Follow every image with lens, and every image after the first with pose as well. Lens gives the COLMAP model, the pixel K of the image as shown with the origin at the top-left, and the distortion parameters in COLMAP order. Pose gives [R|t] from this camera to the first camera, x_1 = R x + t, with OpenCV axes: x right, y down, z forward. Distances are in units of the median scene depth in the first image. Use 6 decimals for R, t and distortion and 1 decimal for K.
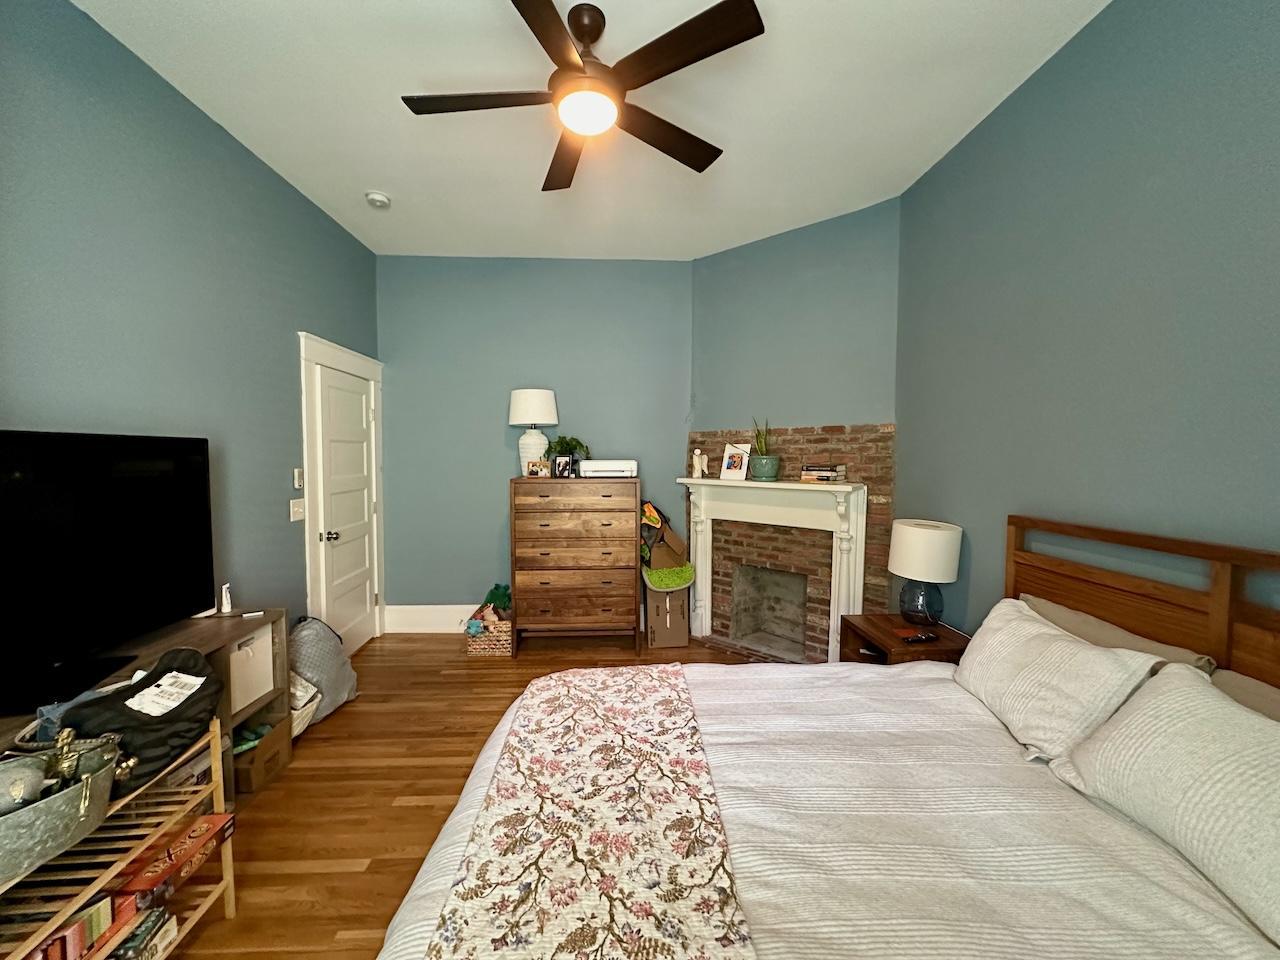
lens RADIAL K [[509.9, 0, 639.1], [0, 509.9, 481.5], [0, 0, 1]] dist [-0.001569, -0.000584]
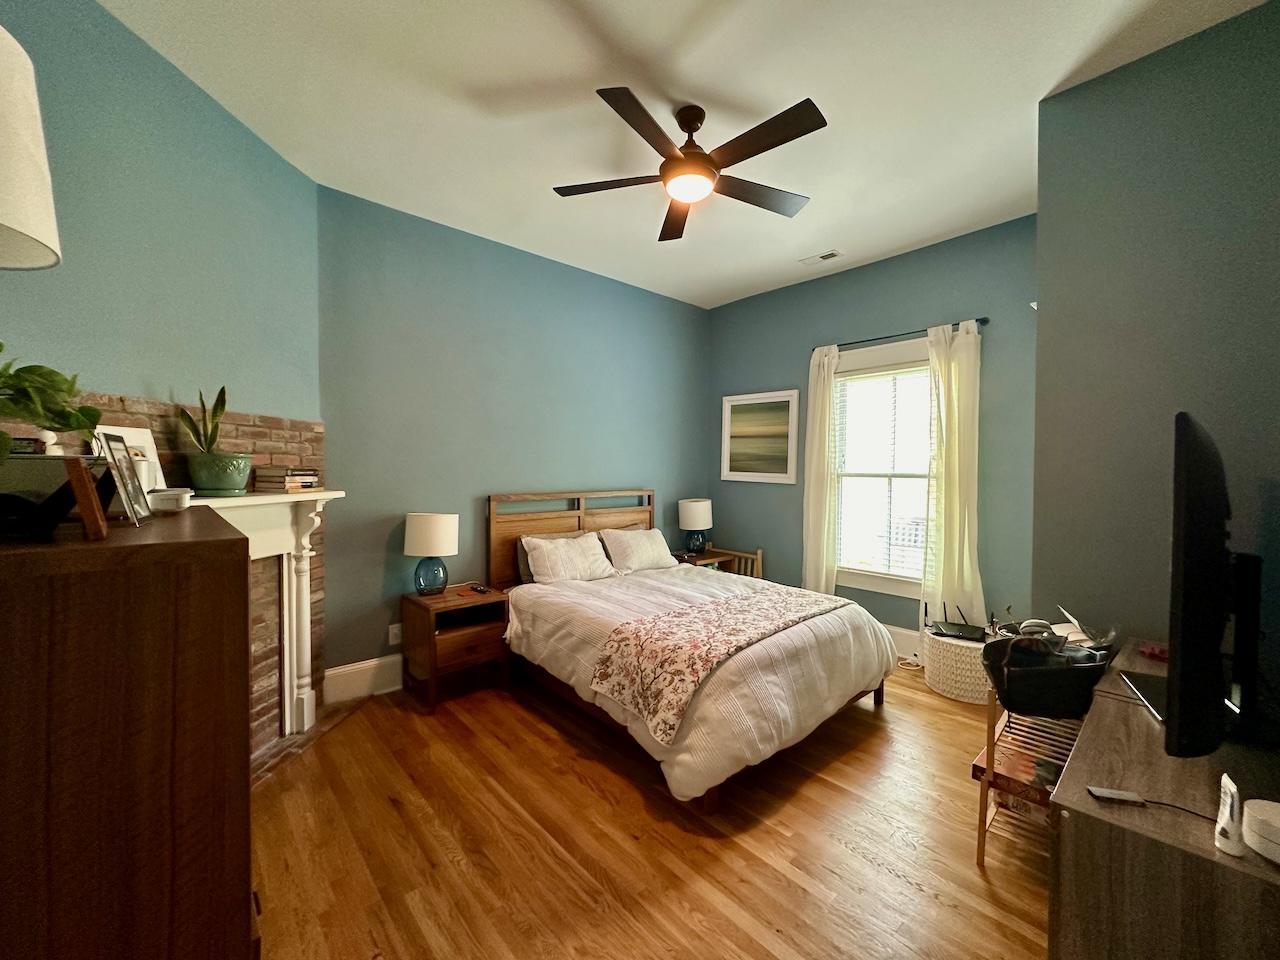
lens RADIAL K [[509.9, 0, 639.1], [0, 509.9, 481.5], [0, 0, 1]] dist [-0.001569, -0.000584]
pose [[-0.634157, -0.023747, 0.772840, -0.594401], [0.031436, 0.997910, 0.056458, -0.041323], [-0.772565, 0.060098, -0.632085, 1.134700]]
